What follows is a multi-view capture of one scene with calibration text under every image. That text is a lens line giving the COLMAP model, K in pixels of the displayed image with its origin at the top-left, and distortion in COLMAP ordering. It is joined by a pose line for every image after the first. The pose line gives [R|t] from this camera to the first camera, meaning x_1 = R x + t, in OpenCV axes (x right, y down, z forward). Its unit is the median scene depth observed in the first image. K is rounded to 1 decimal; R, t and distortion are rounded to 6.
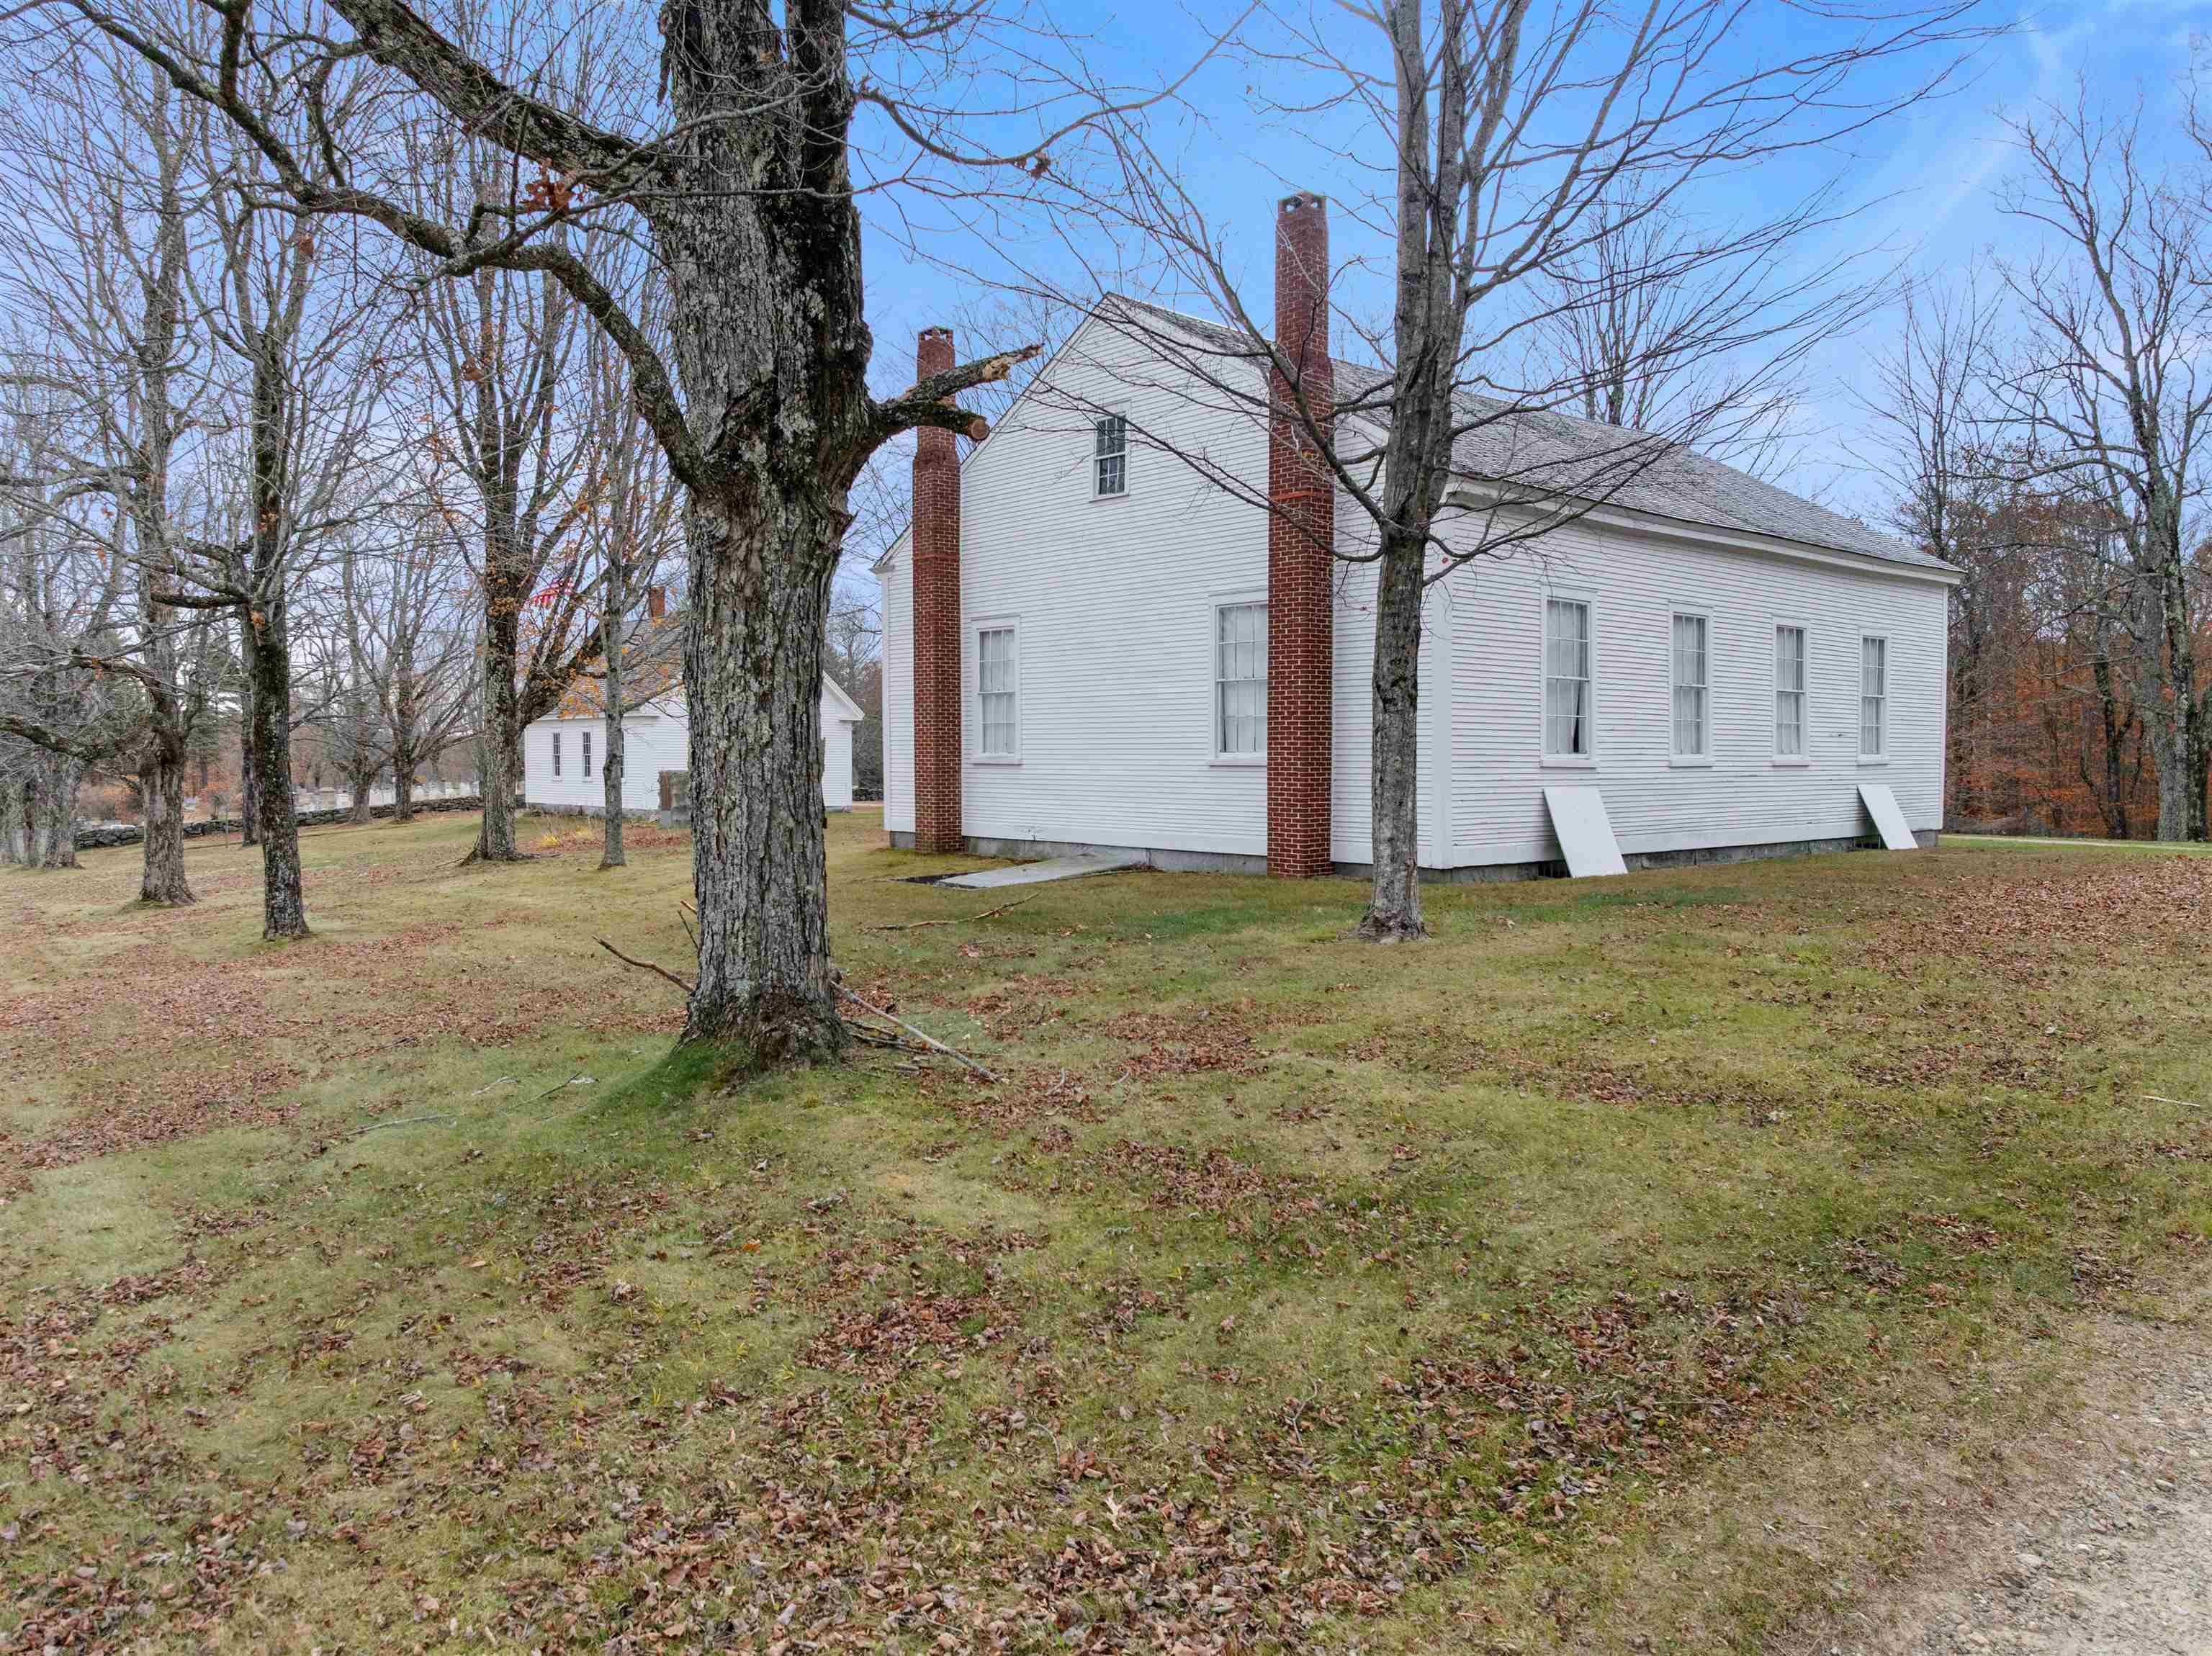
lens RADIAL K [[1575.2, 0, 1107.2], [0, 1575.2, 825.2], [0, 0, 1]] dist [-0.035421, 0.001666]
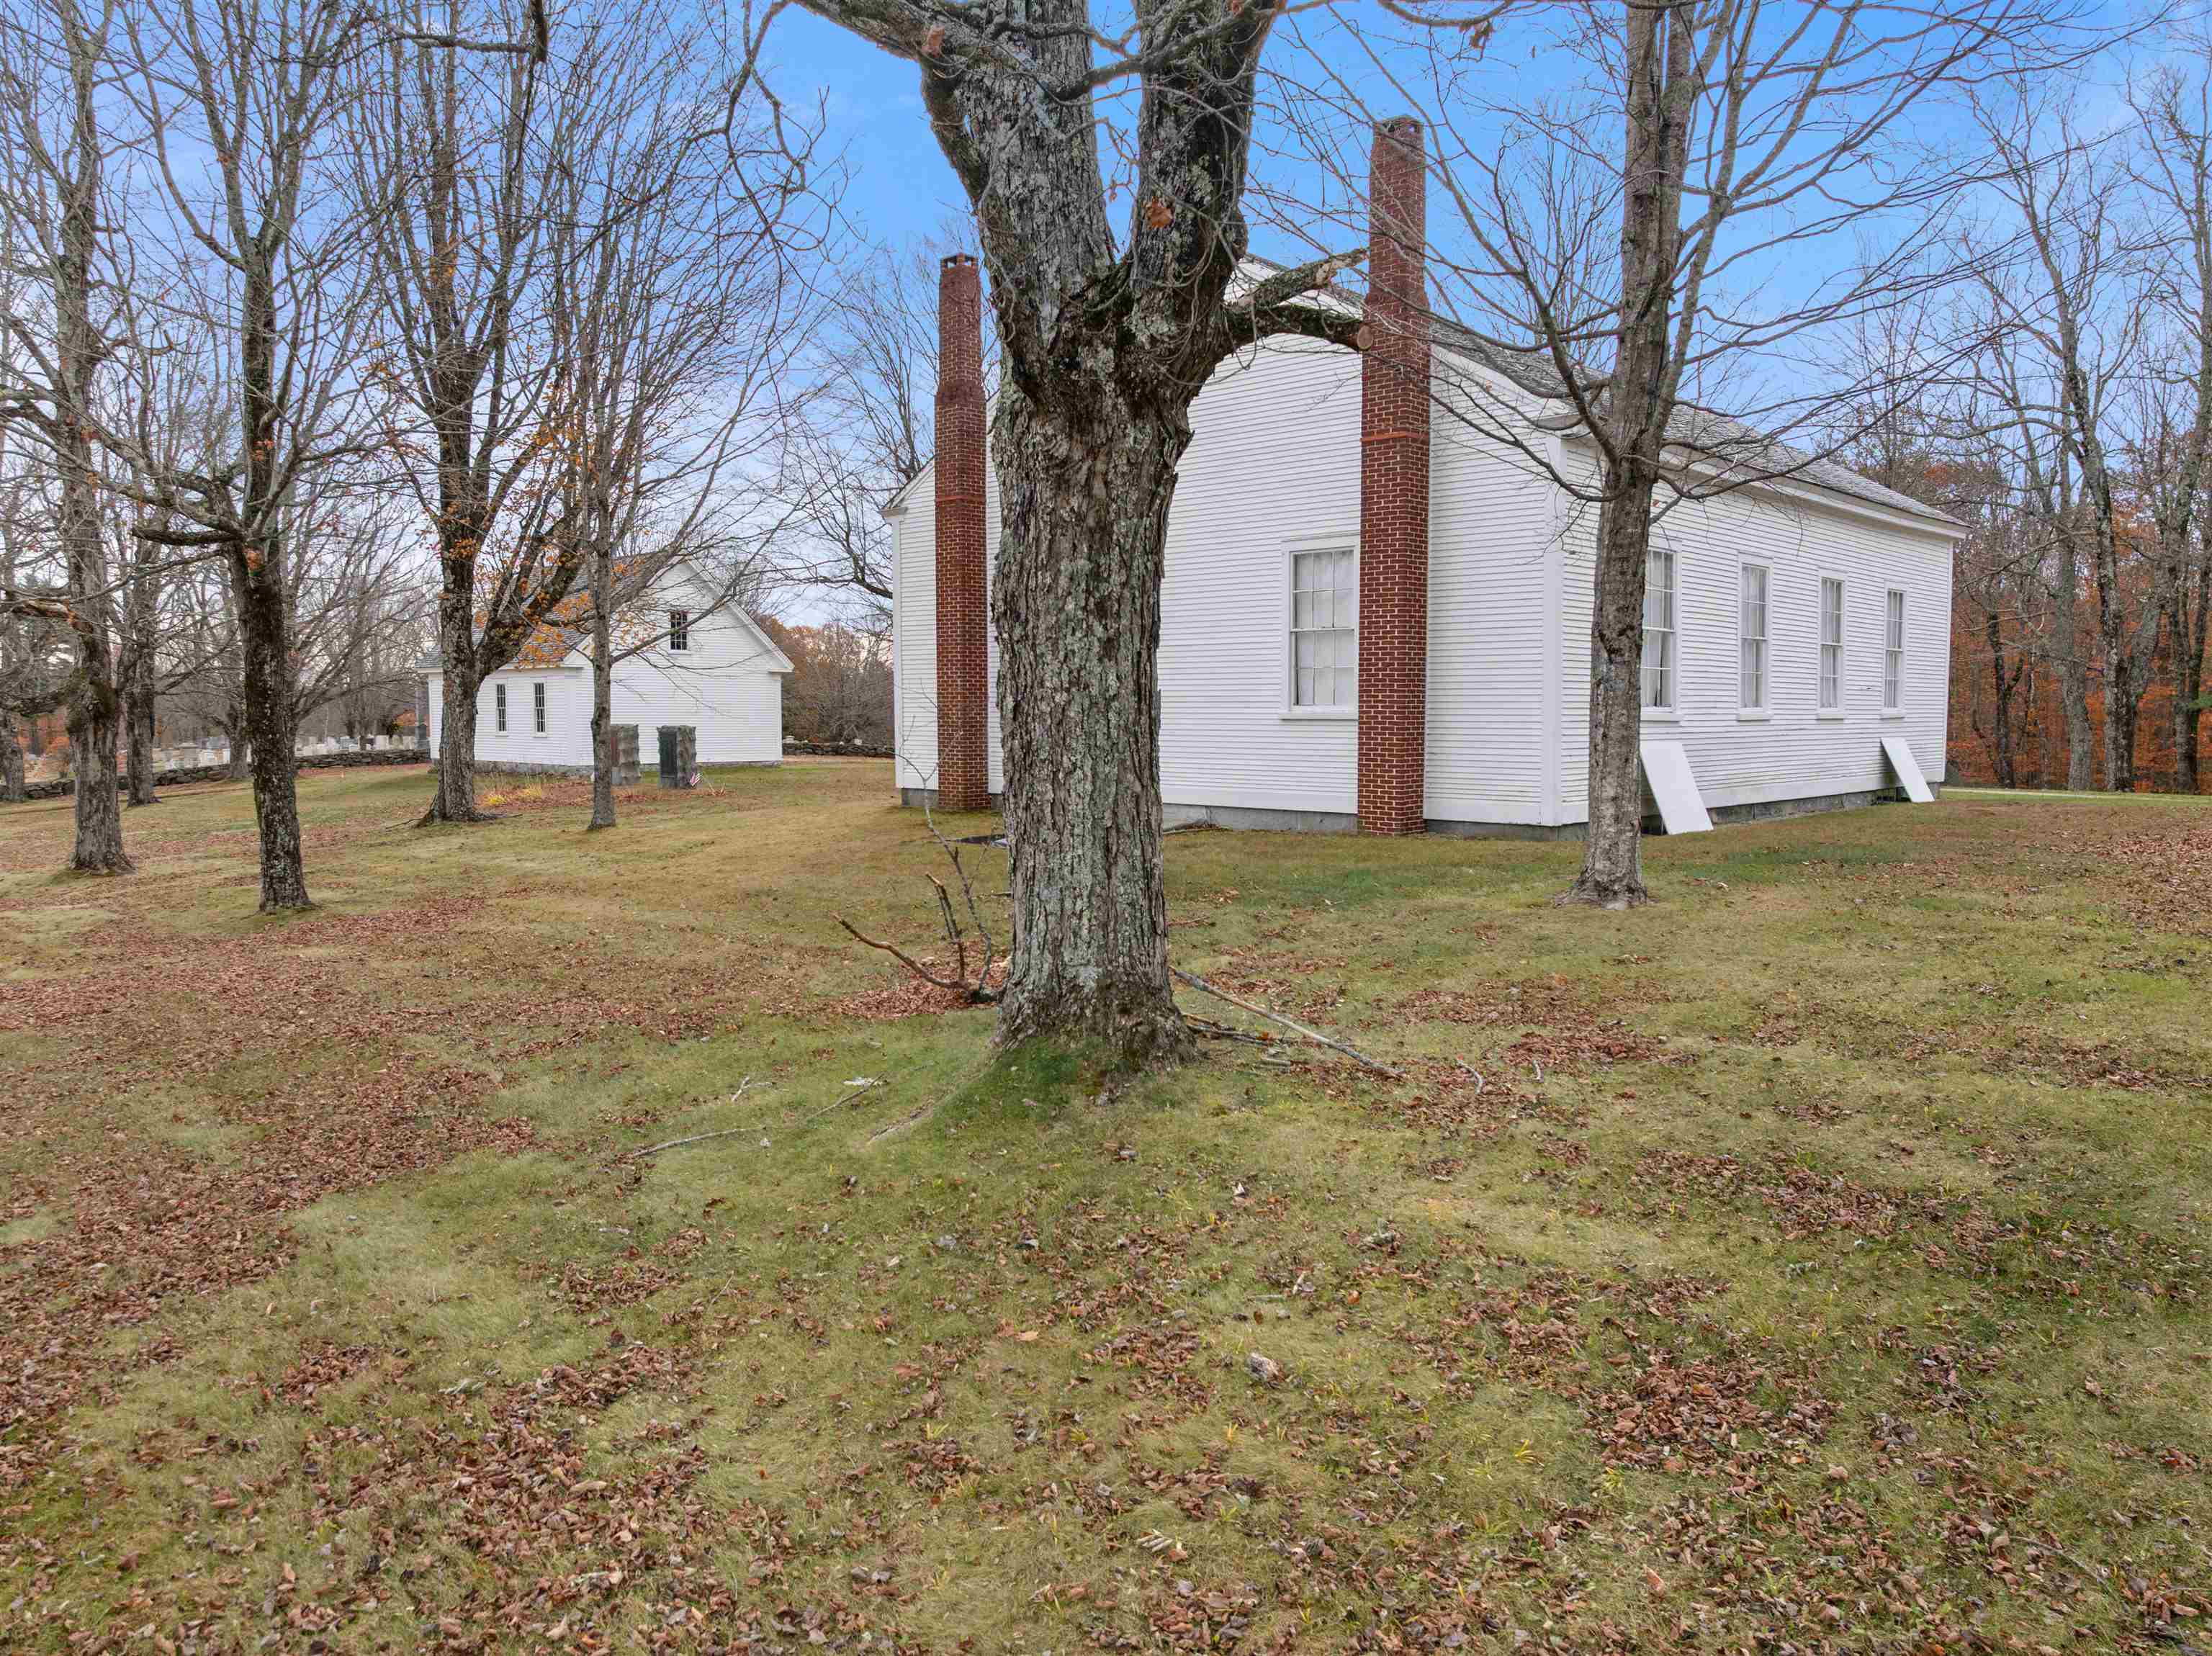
lens RADIAL K [[1570.1, 0, 1106.0], [0, 1570.1, 828.0], [0, 0, 1]] dist [-0.032475, -0.010801]
pose [[0.996258, -0.007132, 0.086130, -0.208560], [0.004368, 0.999471, 0.032235, -0.004953], [-0.086314, -0.031738, 0.995762, 0.092285]]
